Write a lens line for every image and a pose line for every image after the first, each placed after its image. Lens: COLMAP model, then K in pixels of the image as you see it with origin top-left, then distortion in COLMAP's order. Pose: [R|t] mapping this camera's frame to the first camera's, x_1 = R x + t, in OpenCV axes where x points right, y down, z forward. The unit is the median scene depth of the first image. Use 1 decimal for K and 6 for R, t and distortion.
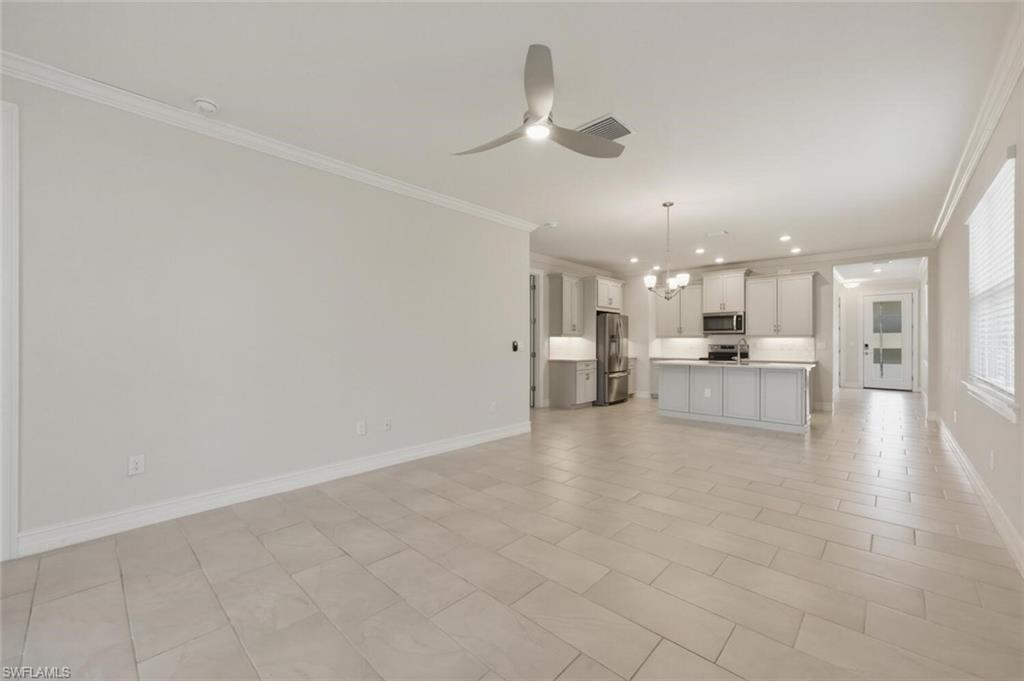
lens RADIAL K [[414.8, 0, 509.4], [0, 414.8, 343.0], [0, 0, 1]] dist [-0.001231, 0.000513]
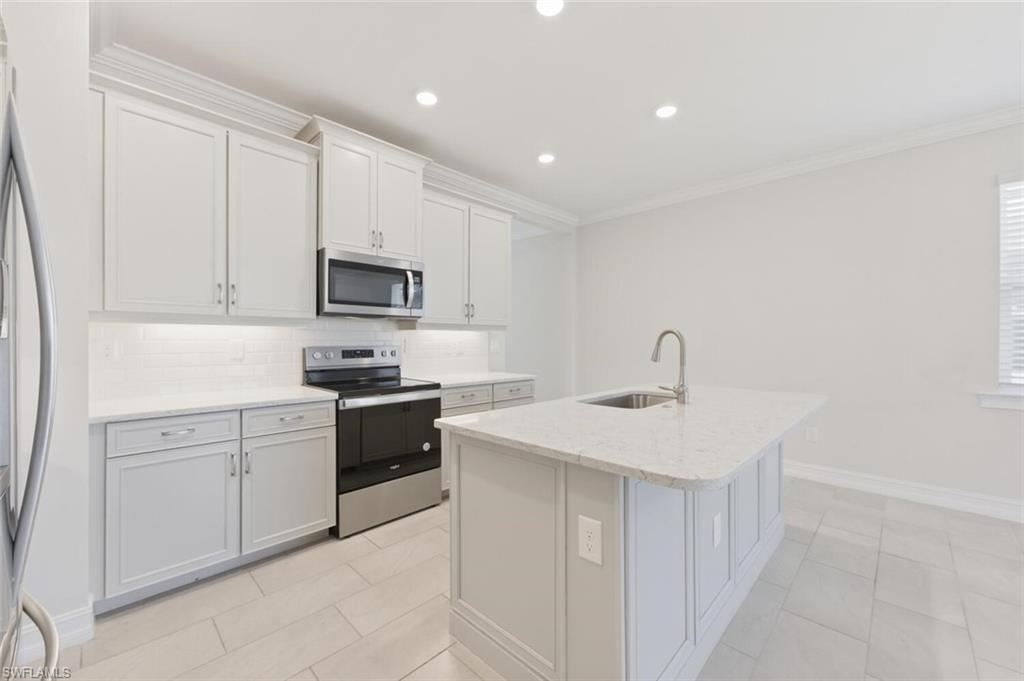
lens RADIAL K [[401.9, 0, 512.0], [0, 401.9, 340.5], [0, 0, 1]] dist [-0.000809, 0.000063]
pose [[0.016332, -0.012862, 0.999784, 0.173606], [-0.008188, 0.999882, 0.012997, -0.007447], [-0.999833, -0.008398, 0.016225, 0.898719]]
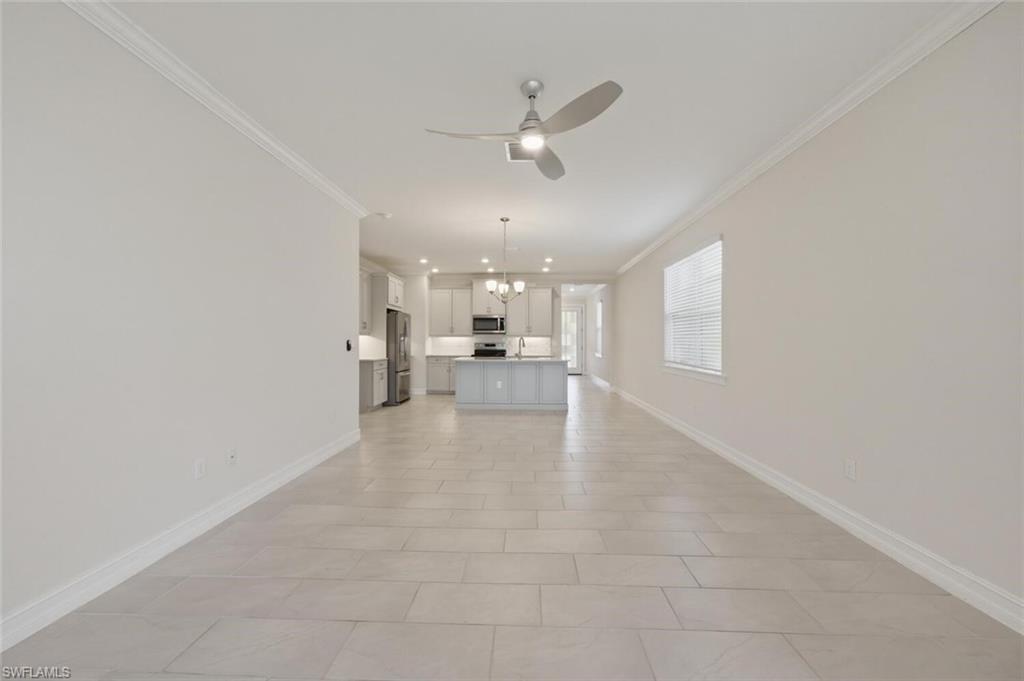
lens RADIAL K [[414.8, 0, 509.4], [0, 414.8, 343.0], [0, 0, 1]] dist [-0.001231, 0.000513]
pose [[0.766818, -0.004412, 0.641849, -0.193284], [0.001939, 0.999988, 0.004558, -0.000696], [-0.641861, -0.002250, 0.766818, 0.070219]]
